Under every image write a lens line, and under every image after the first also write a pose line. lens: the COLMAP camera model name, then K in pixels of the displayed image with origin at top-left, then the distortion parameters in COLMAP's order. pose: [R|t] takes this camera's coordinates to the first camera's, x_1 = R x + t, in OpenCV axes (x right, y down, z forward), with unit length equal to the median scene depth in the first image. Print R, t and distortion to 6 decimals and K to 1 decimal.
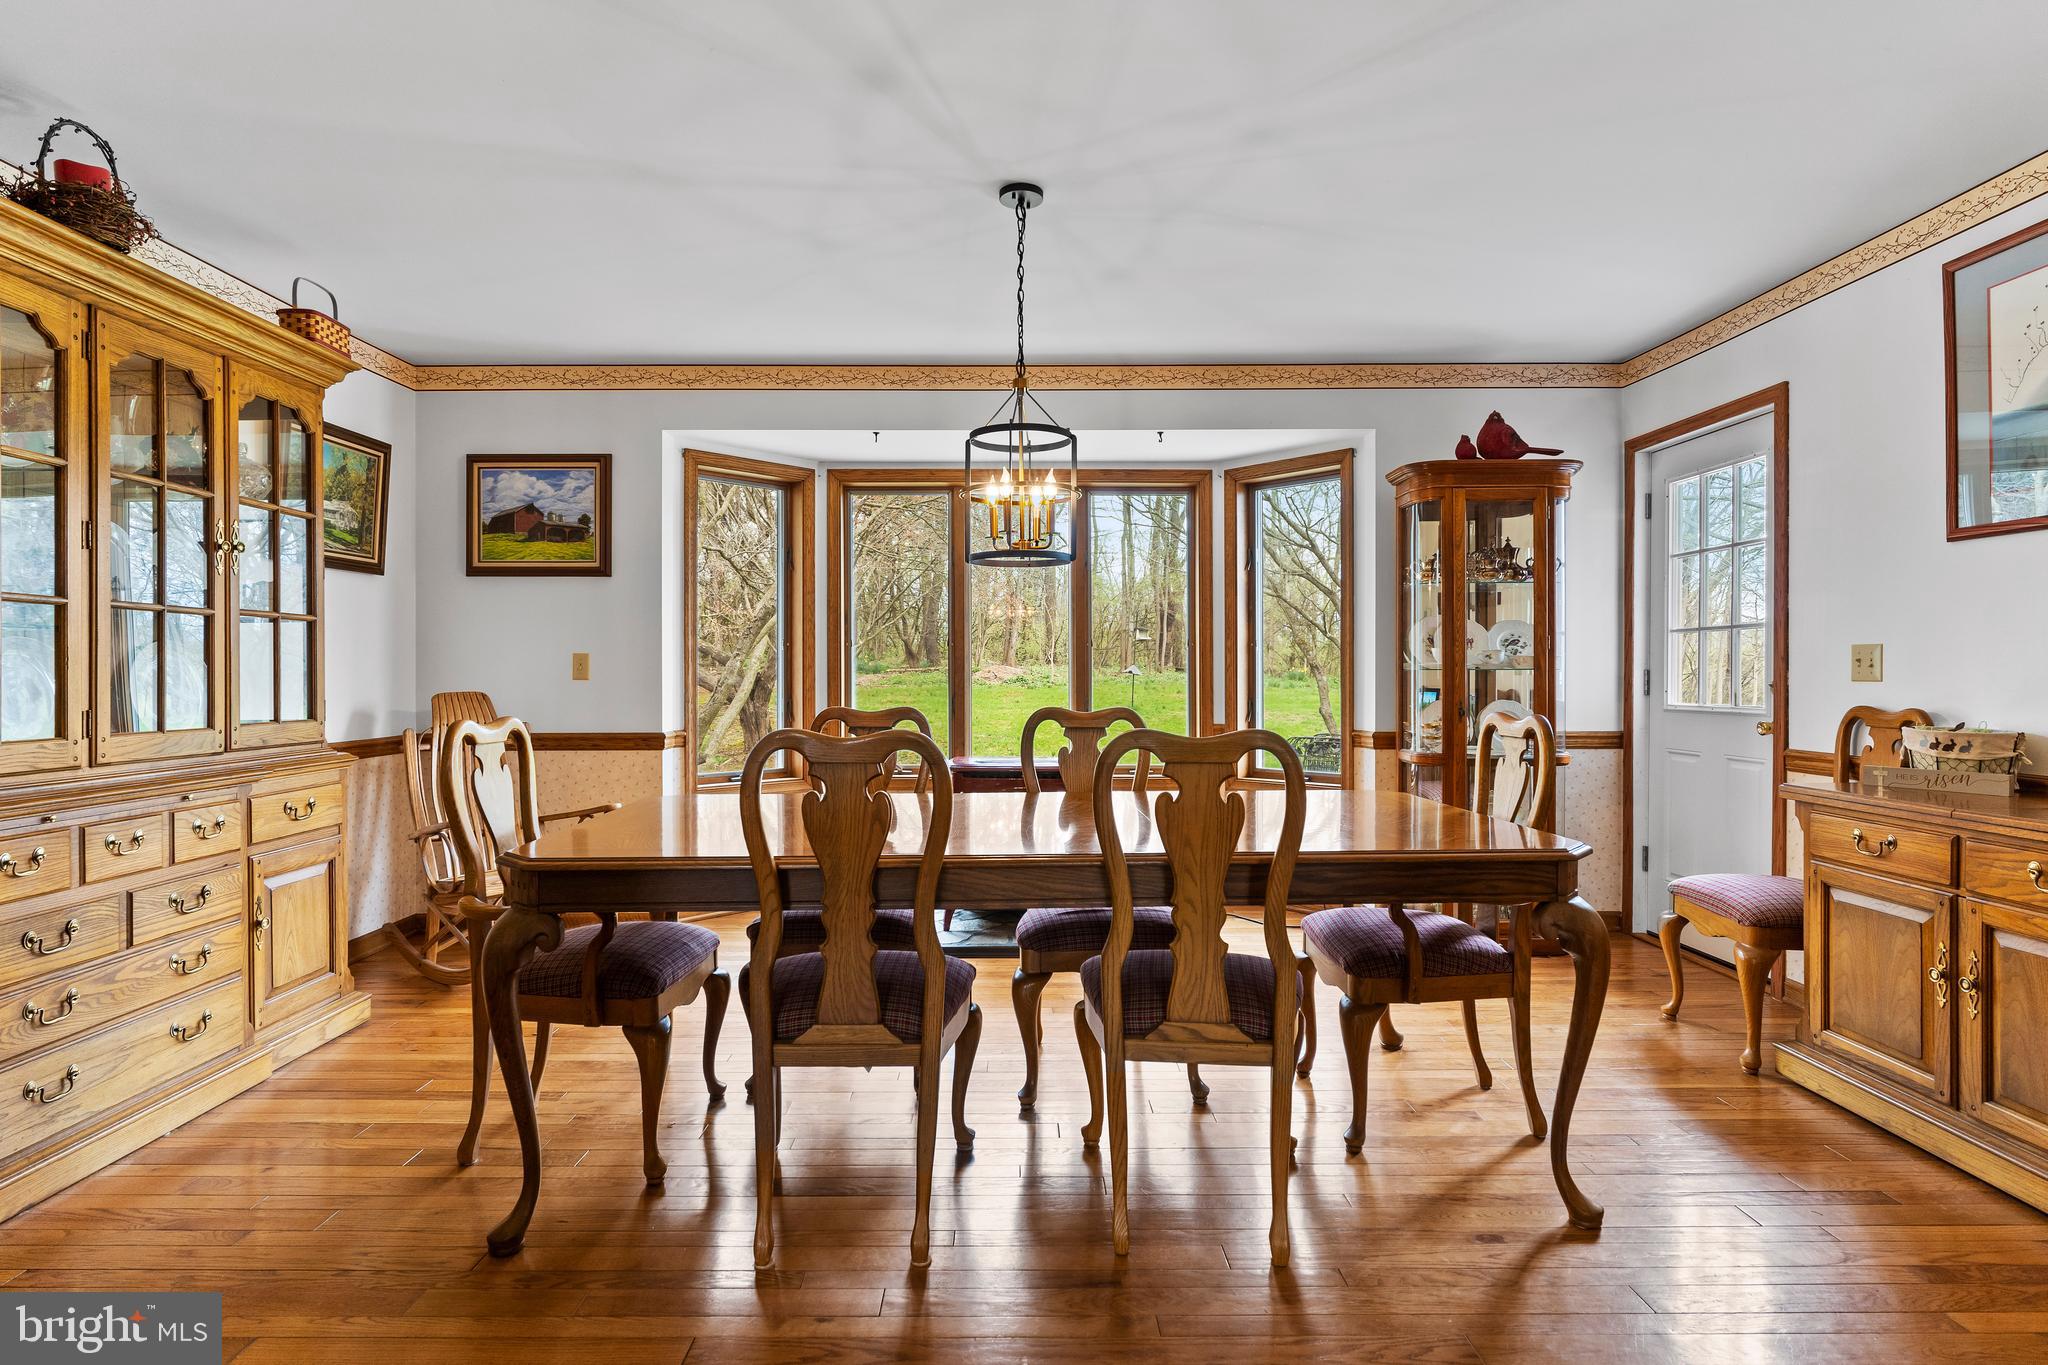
lens RADIAL K [[1055.5, 0, 1032.8], [0, 1055.5, 684.9], [0, 0, 1]] dist [-0.005680, 0.003882]
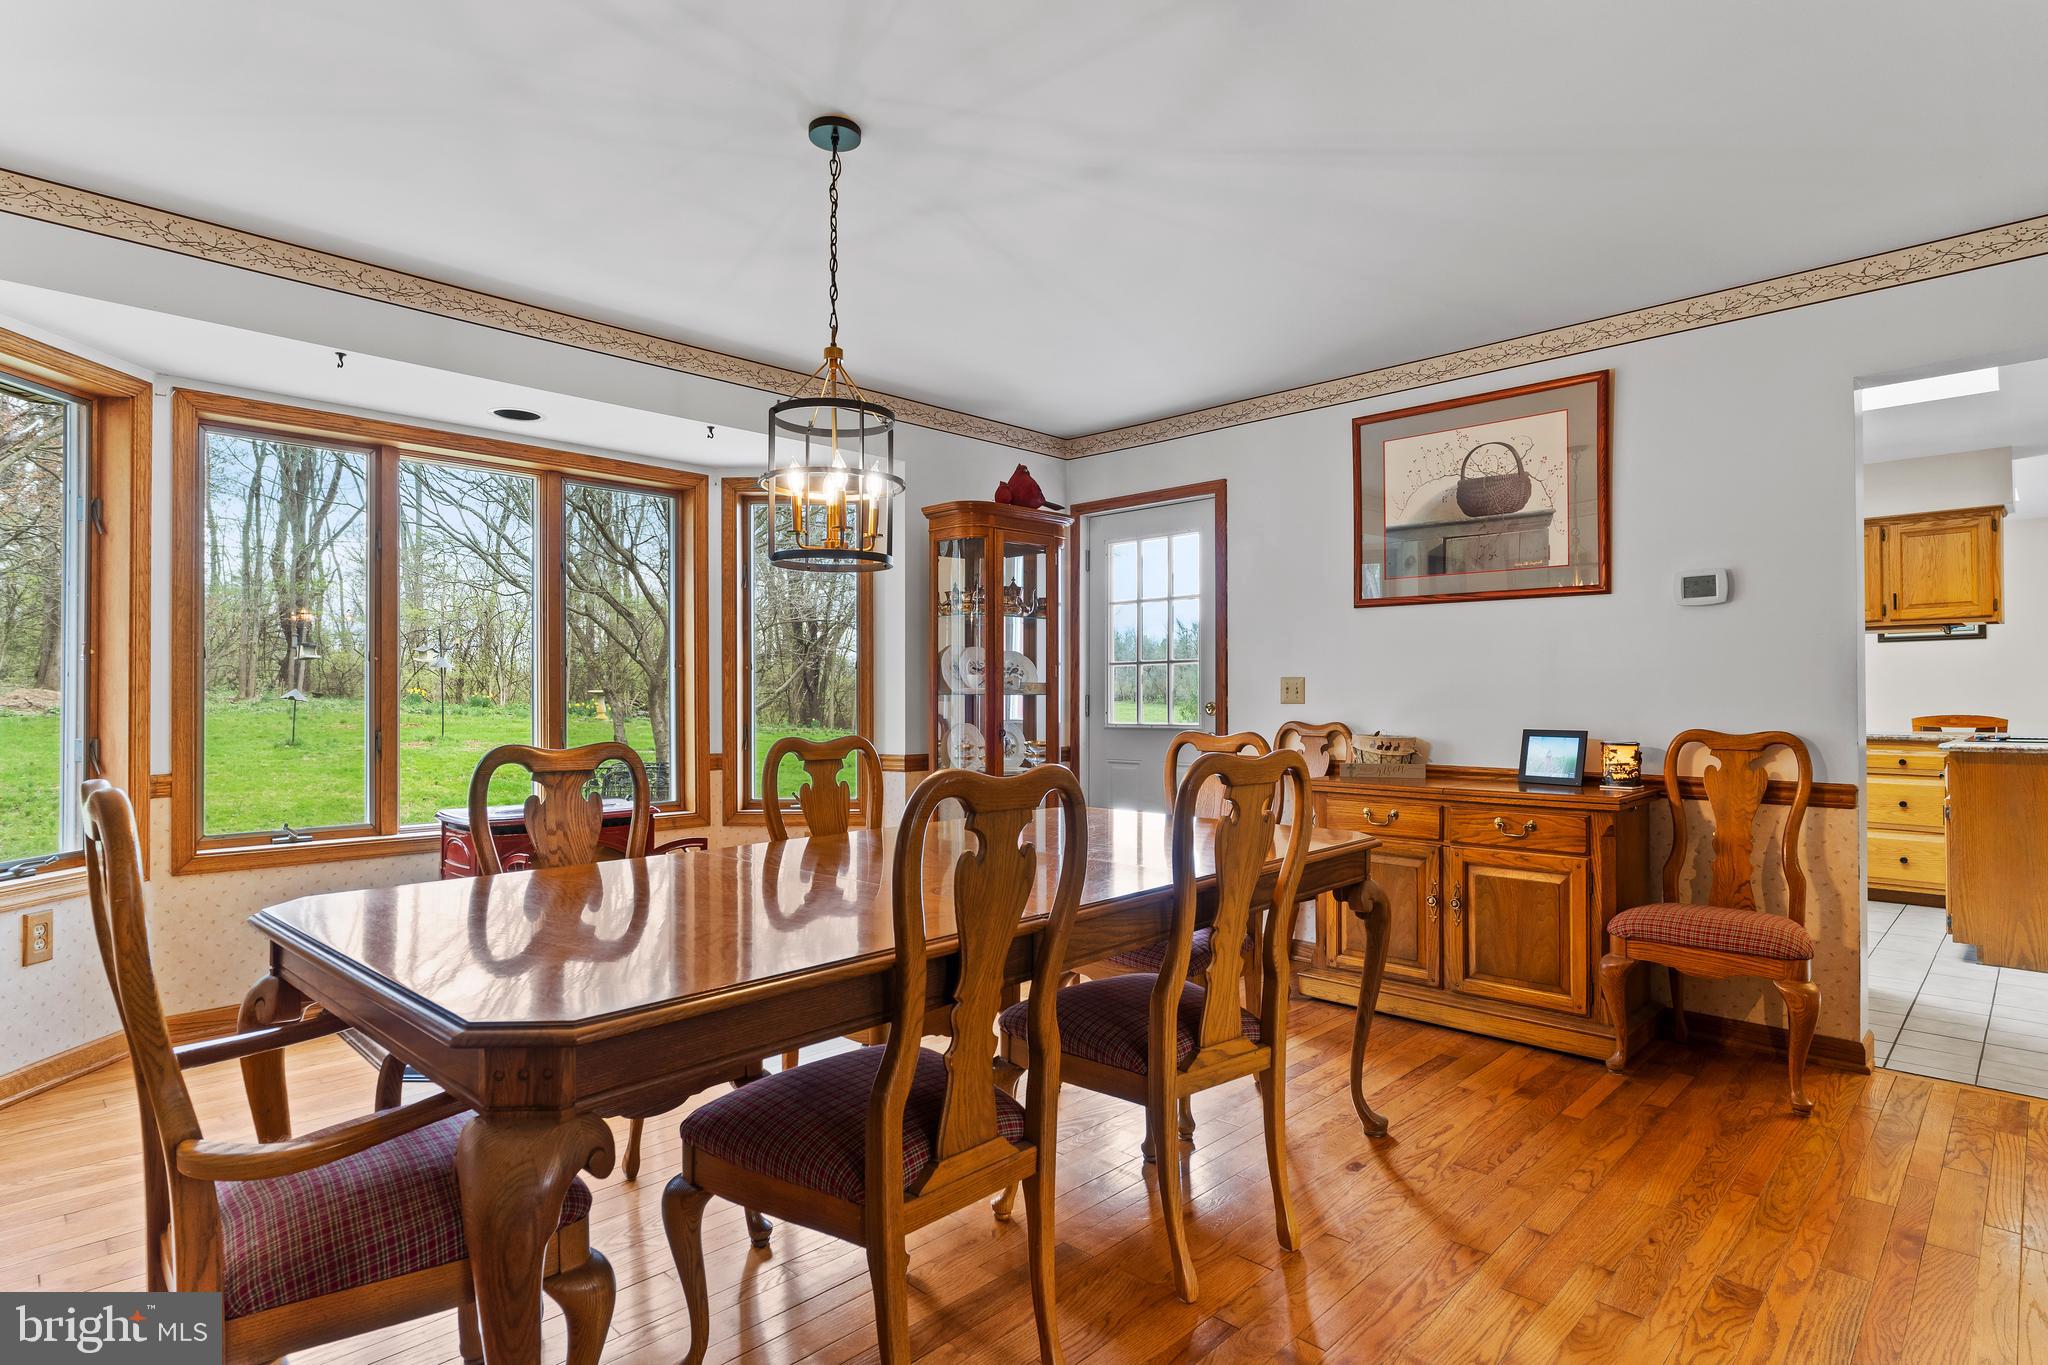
lens RADIAL K [[1055.5, 0, 1029.7], [0, 1055.5, 697.3], [0, 0, 1]] dist [-0.005680, 0.003882]
pose [[0.701775, 0.000008, 0.712399, -0.477290], [0.011159, 0.999877, -0.011004, -0.000727], [-0.712311, 0.015672, 0.701689, 0.287962]]
